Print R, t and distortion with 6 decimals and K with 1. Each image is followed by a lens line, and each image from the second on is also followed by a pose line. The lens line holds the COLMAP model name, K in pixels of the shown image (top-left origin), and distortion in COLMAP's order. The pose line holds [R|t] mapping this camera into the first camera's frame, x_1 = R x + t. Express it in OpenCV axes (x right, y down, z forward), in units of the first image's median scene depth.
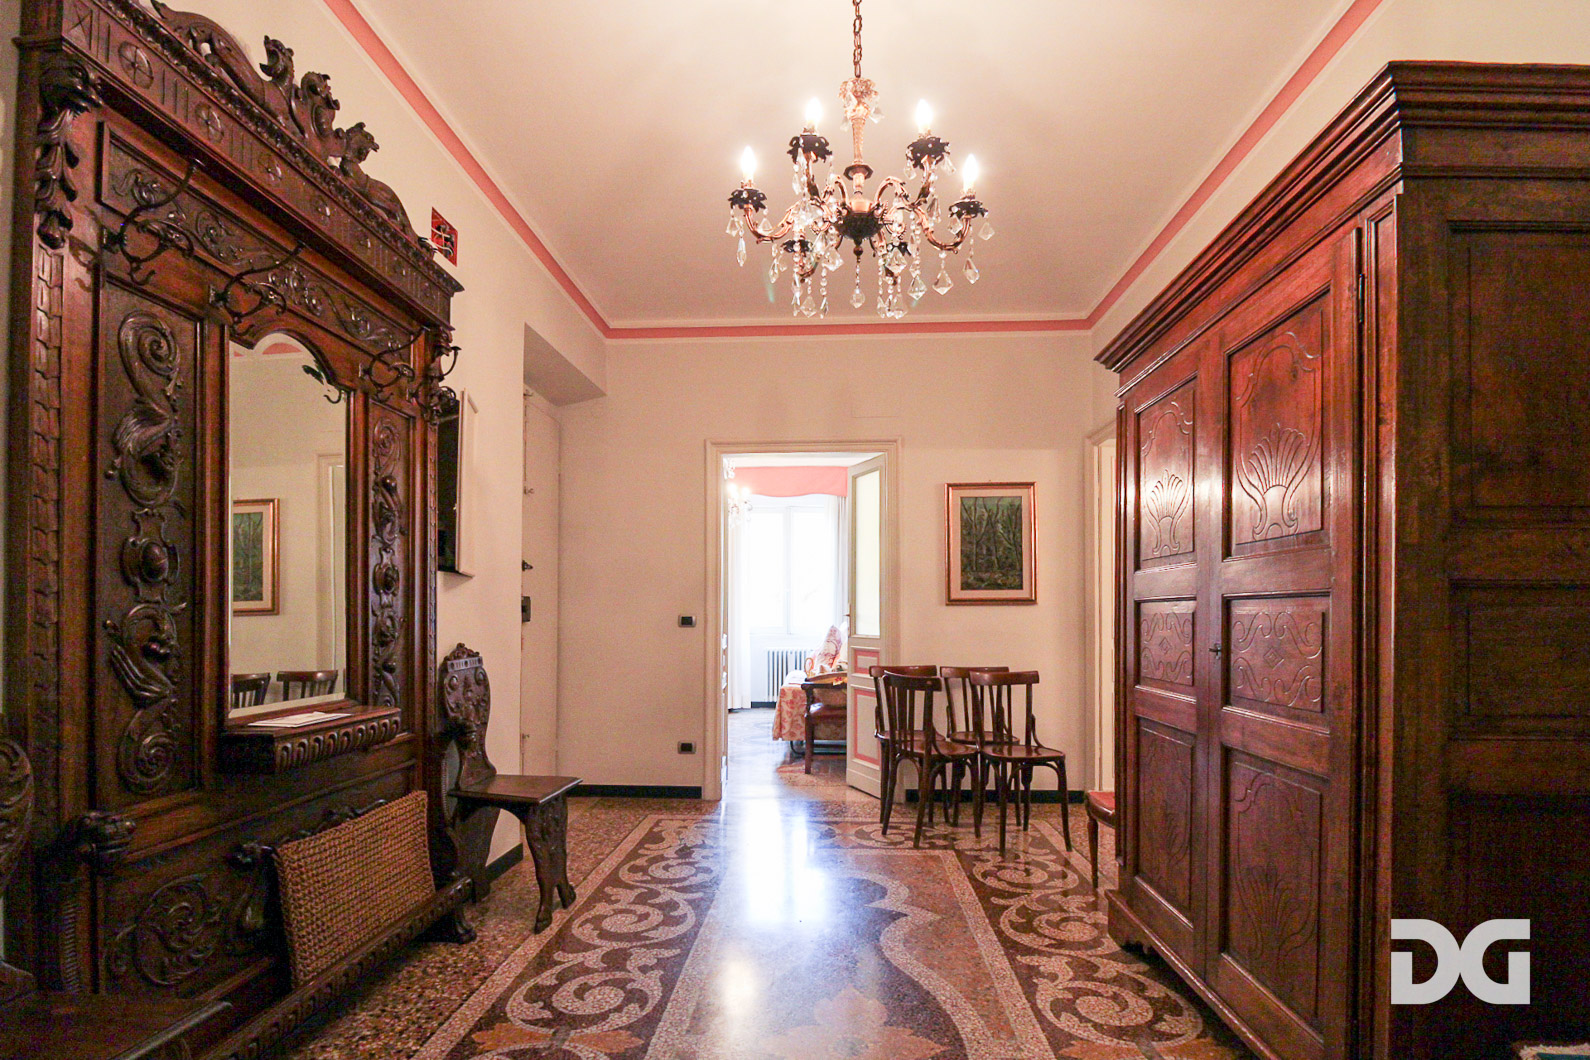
lens RADIAL K [[756.5, 0, 785.2], [0, 756.5, 612.1], [0, 0, 1]] dist [-0.004043, -0.009220]
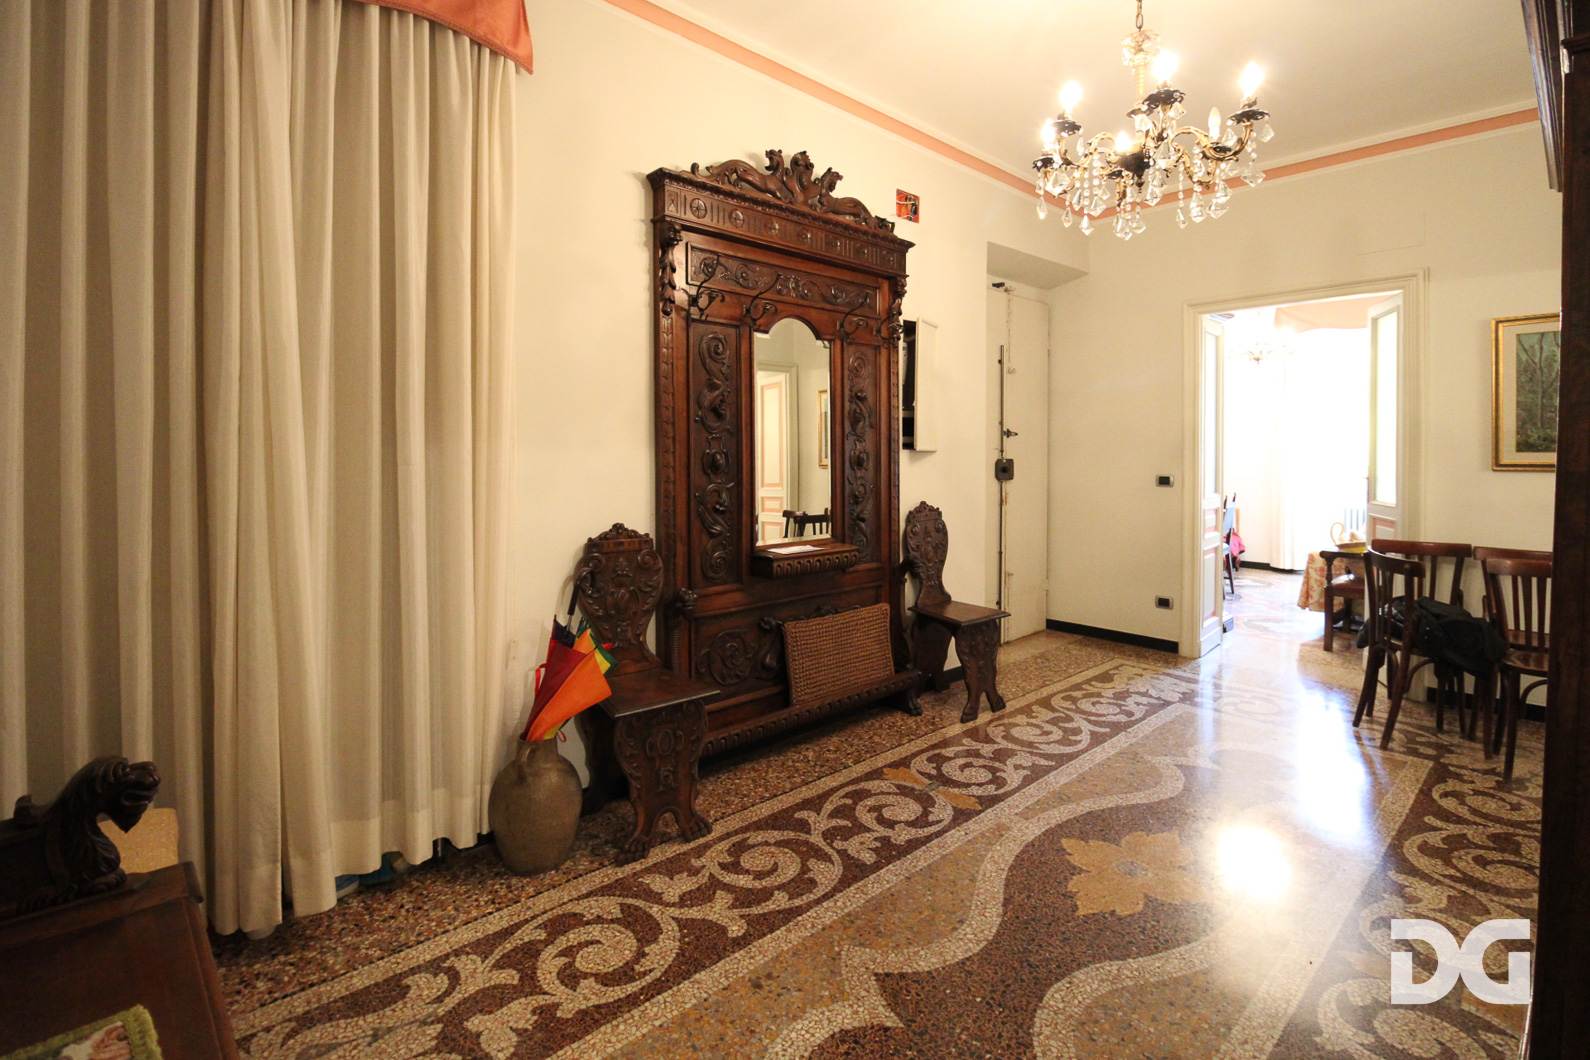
lens RADIAL K [[756.5, 0, 799.4], [0, 756.5, 469.7], [0, 0, 1]] dist [-0.004043, -0.009220]
pose [[0.704659, 0.013817, -0.709412, 0.485695], [0.010667, 0.999491, 0.030063, -0.074841], [0.709466, -0.028751, 0.704153, -0.151784]]
